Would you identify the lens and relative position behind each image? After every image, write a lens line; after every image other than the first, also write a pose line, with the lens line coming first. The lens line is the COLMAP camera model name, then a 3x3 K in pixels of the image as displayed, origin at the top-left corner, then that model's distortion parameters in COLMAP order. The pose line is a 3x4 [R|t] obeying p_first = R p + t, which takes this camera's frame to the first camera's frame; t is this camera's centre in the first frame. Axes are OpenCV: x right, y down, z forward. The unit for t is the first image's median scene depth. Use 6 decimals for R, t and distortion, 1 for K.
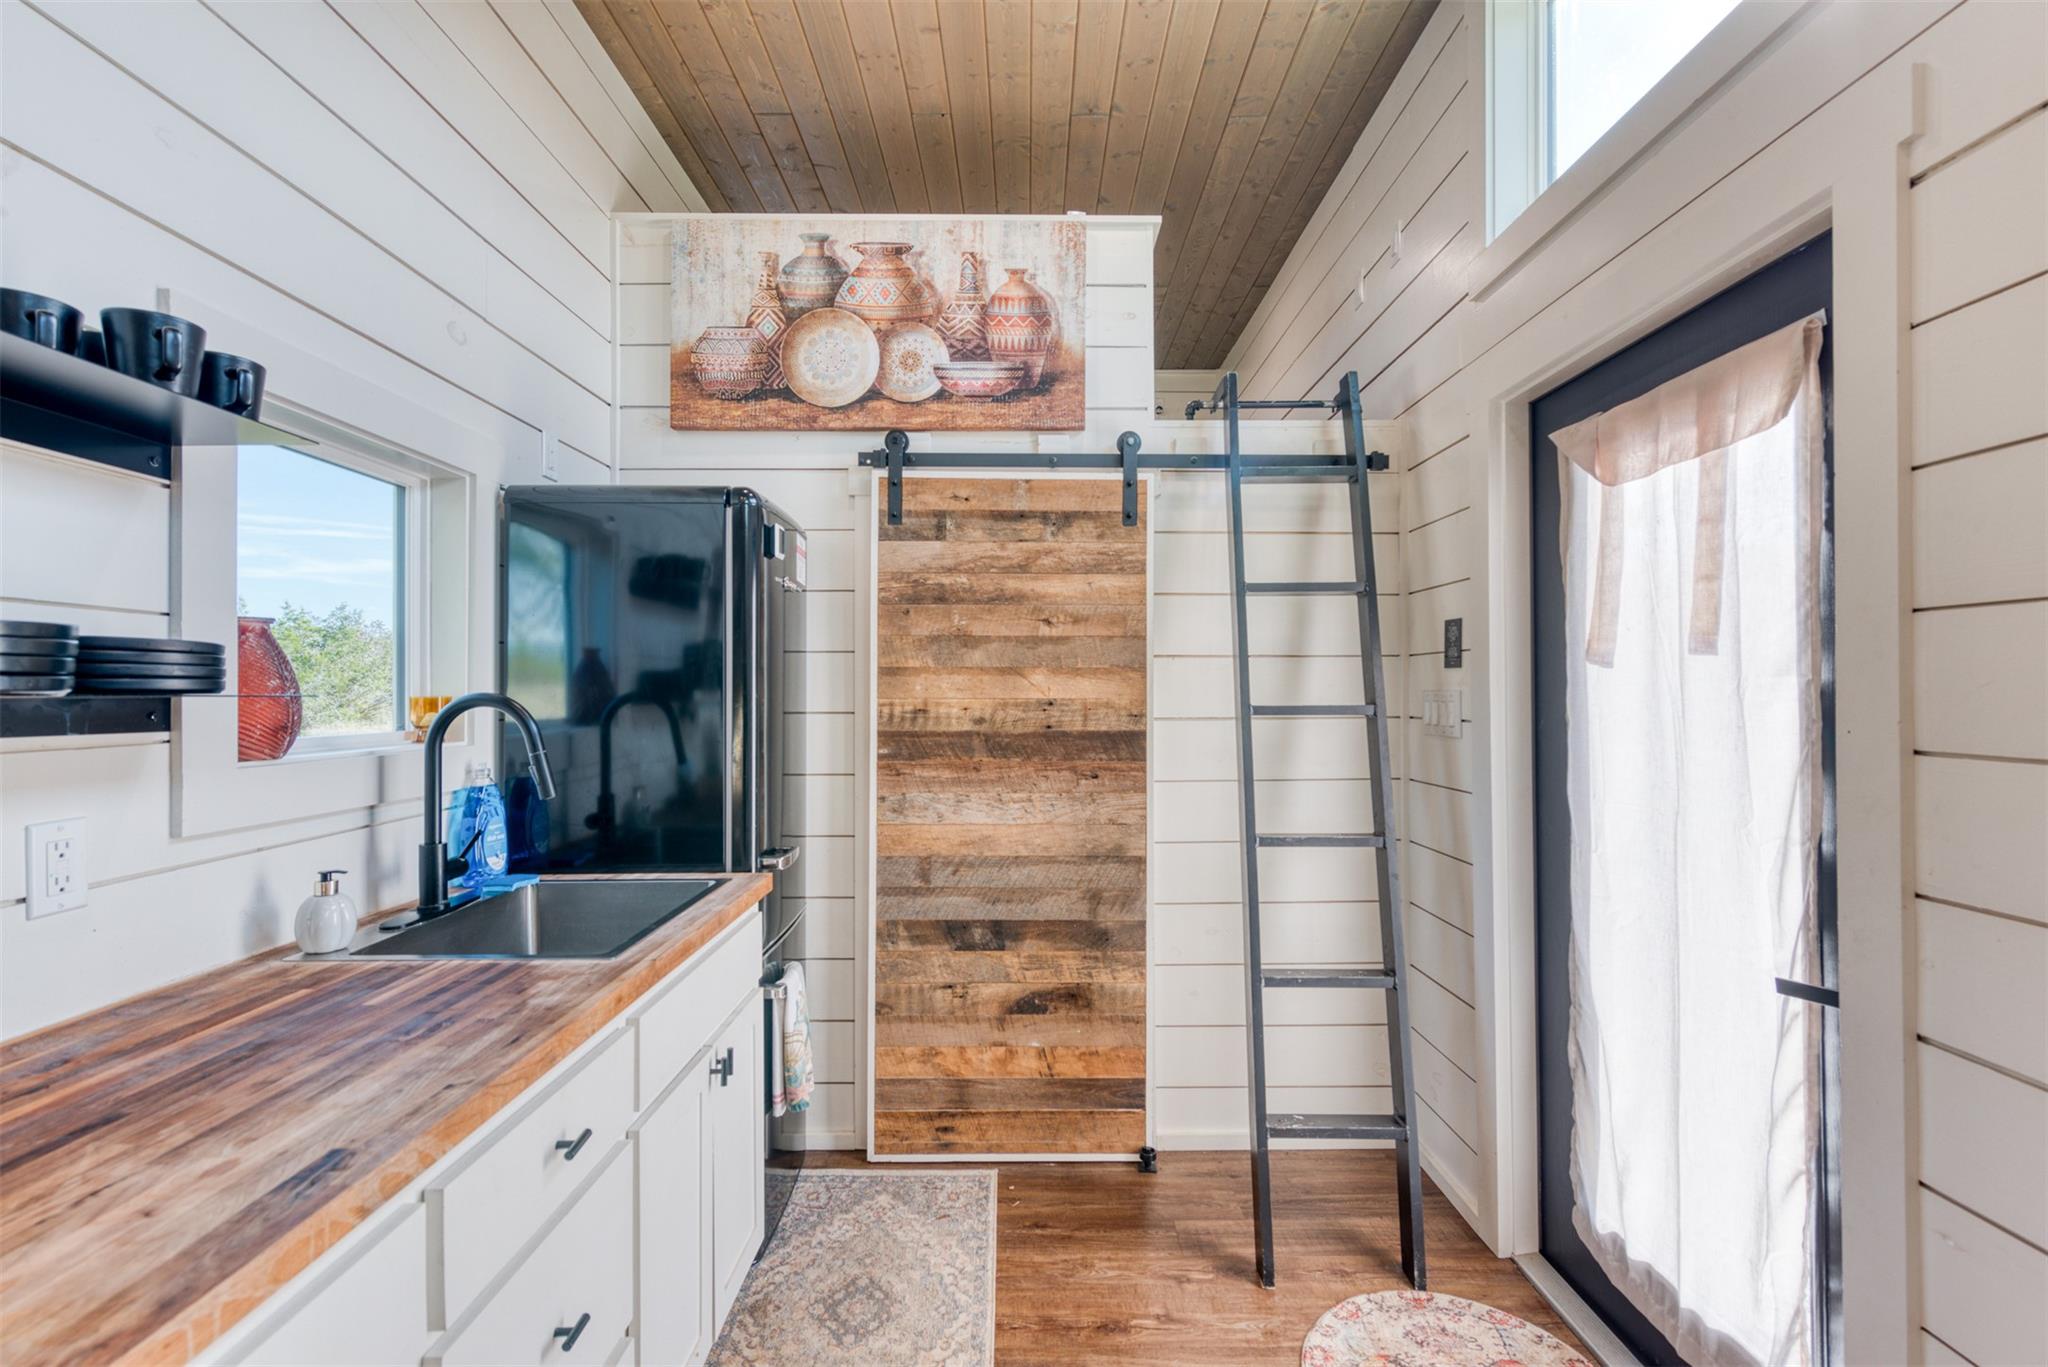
lens RADIAL K [[903.5, 0, 1030.1], [0, 903.5, 683.8], [0, 0, 1]] dist [0.005160, -0.001560]
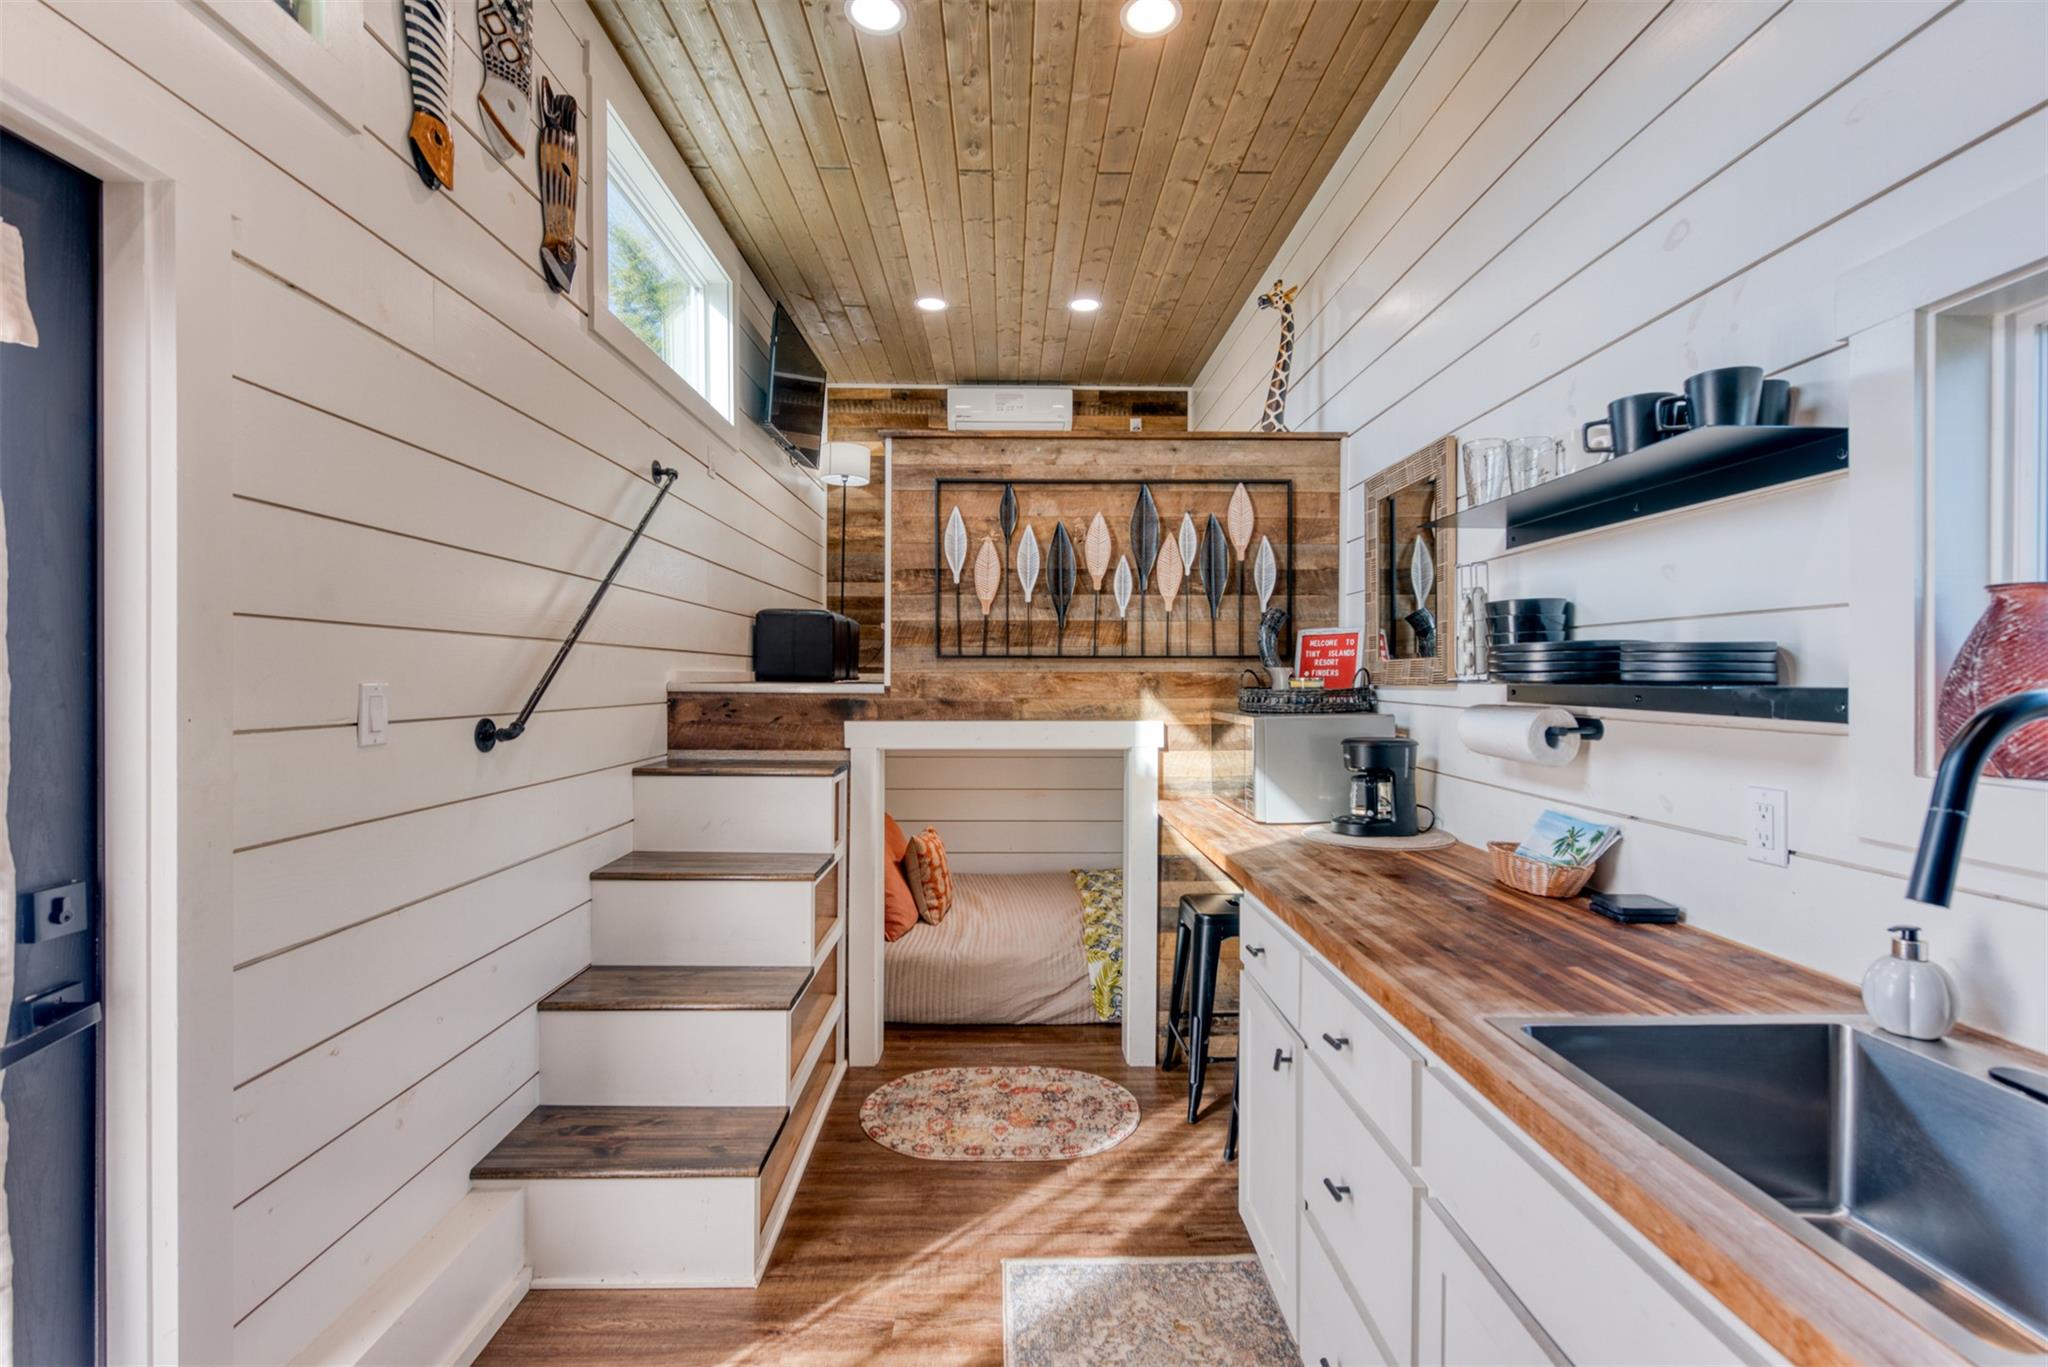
lens RADIAL K [[903.5, 0, 1023.5], [0, 903.5, 678.3], [0, 0, 1]] dist [0.005160, -0.001560]
pose [[-0.999819, -0.000566, -0.018996, -0.044137], [-0.000506, 0.999995, -0.003133, 0.007115], [0.018997, -0.003122, -0.999815, 2.157527]]
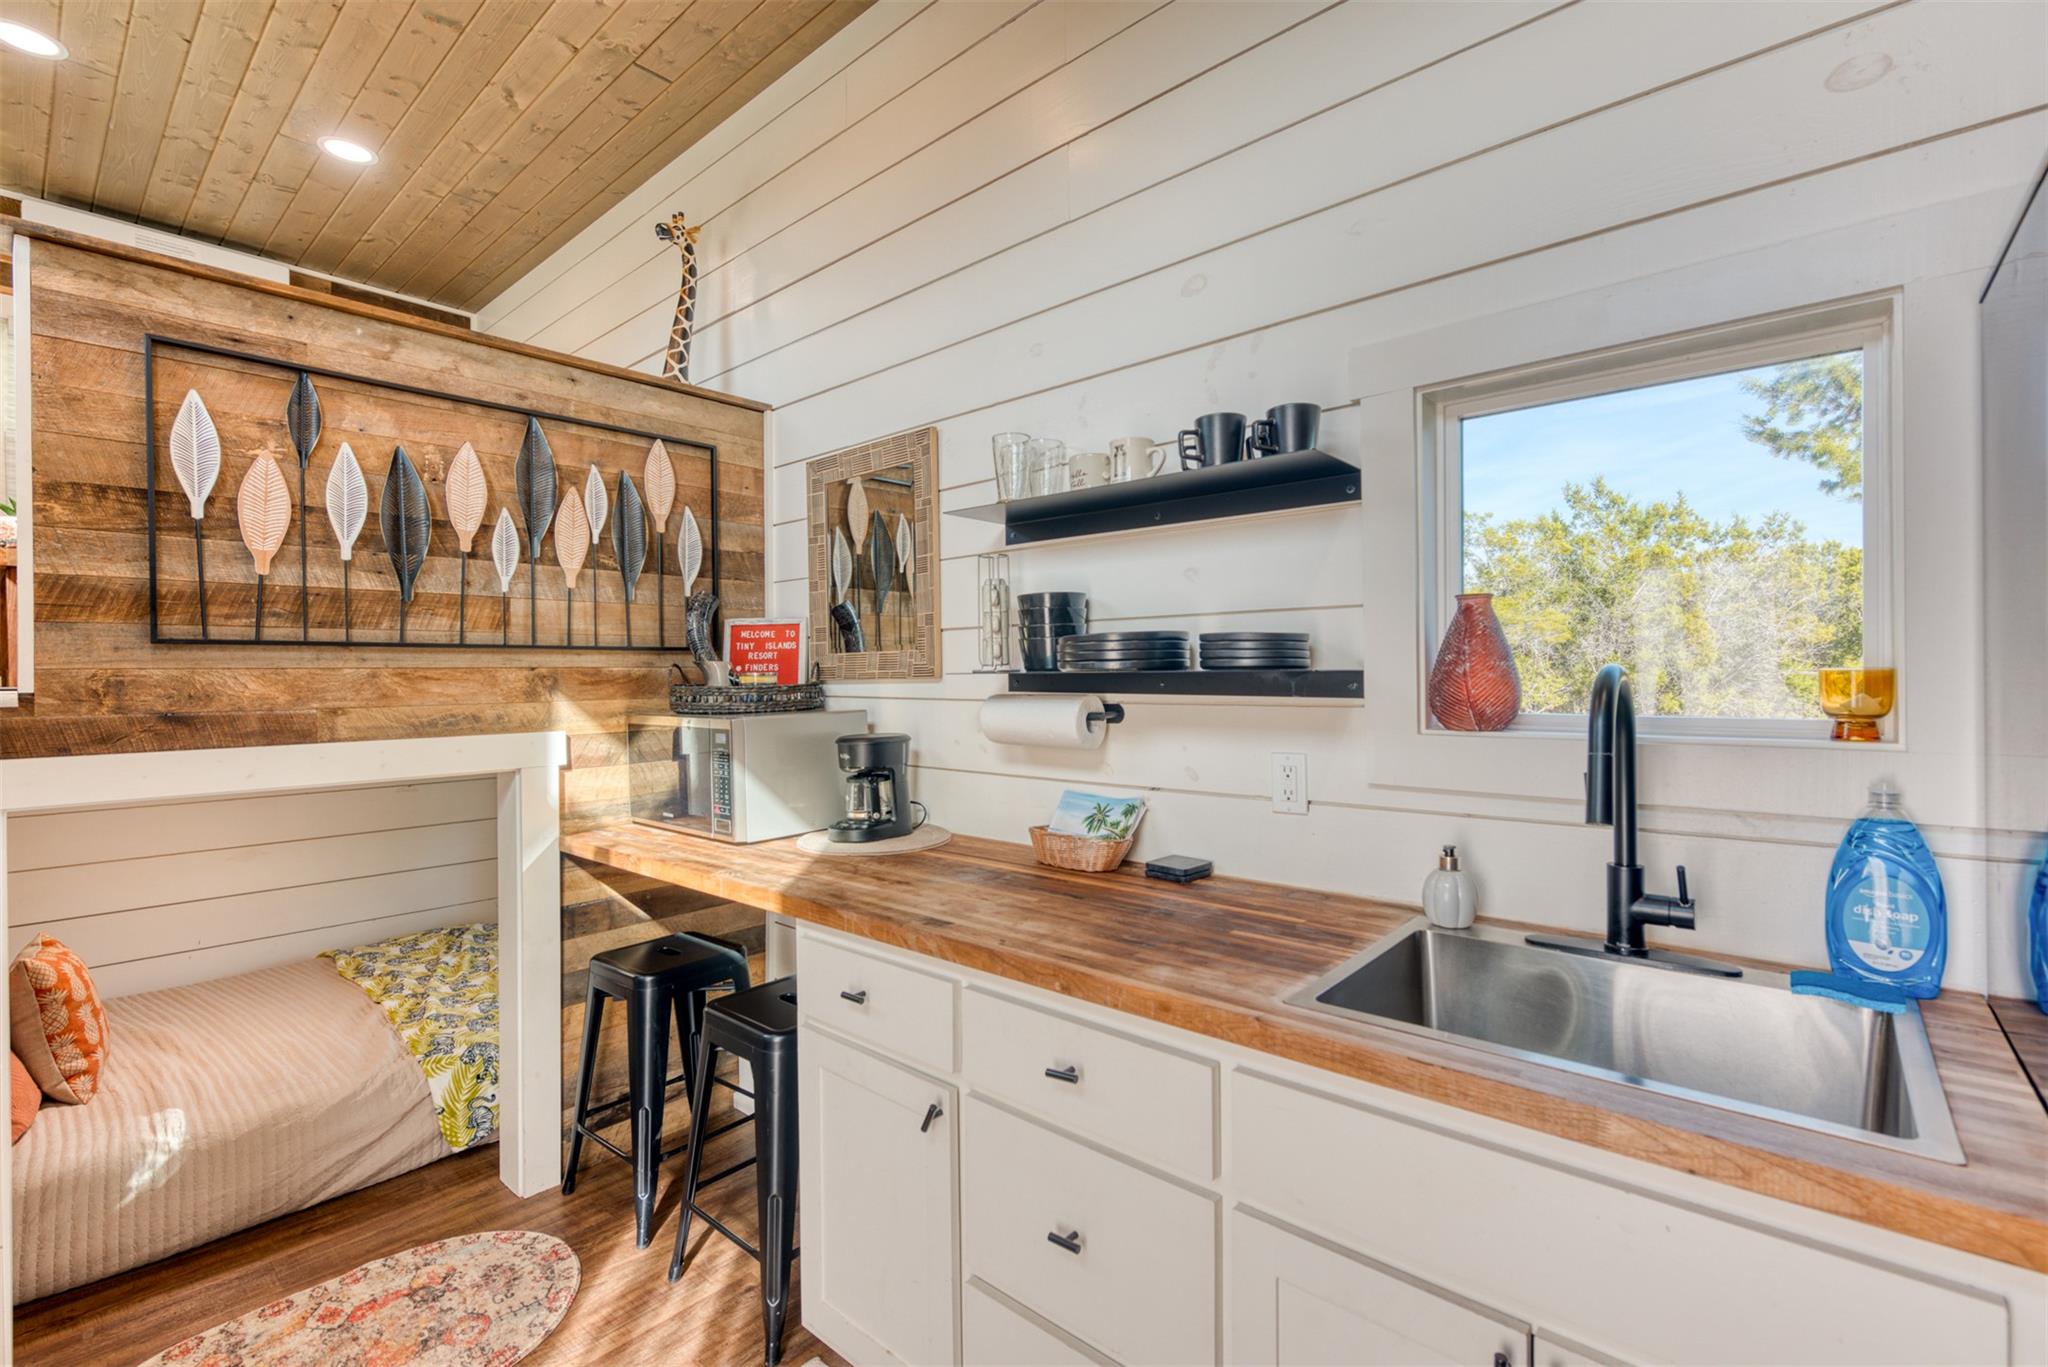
lens RADIAL K [[903.5, 0, 1026.4], [0, 903.5, 680.0], [0, 0, 1]] dist [0.005160, -0.001560]
pose [[-0.660754, 0.011308, -0.750517, 0.340935], [0.014076, 0.999897, 0.002672, 0.018886], [0.750471, -0.008799, -0.660845, 1.634746]]
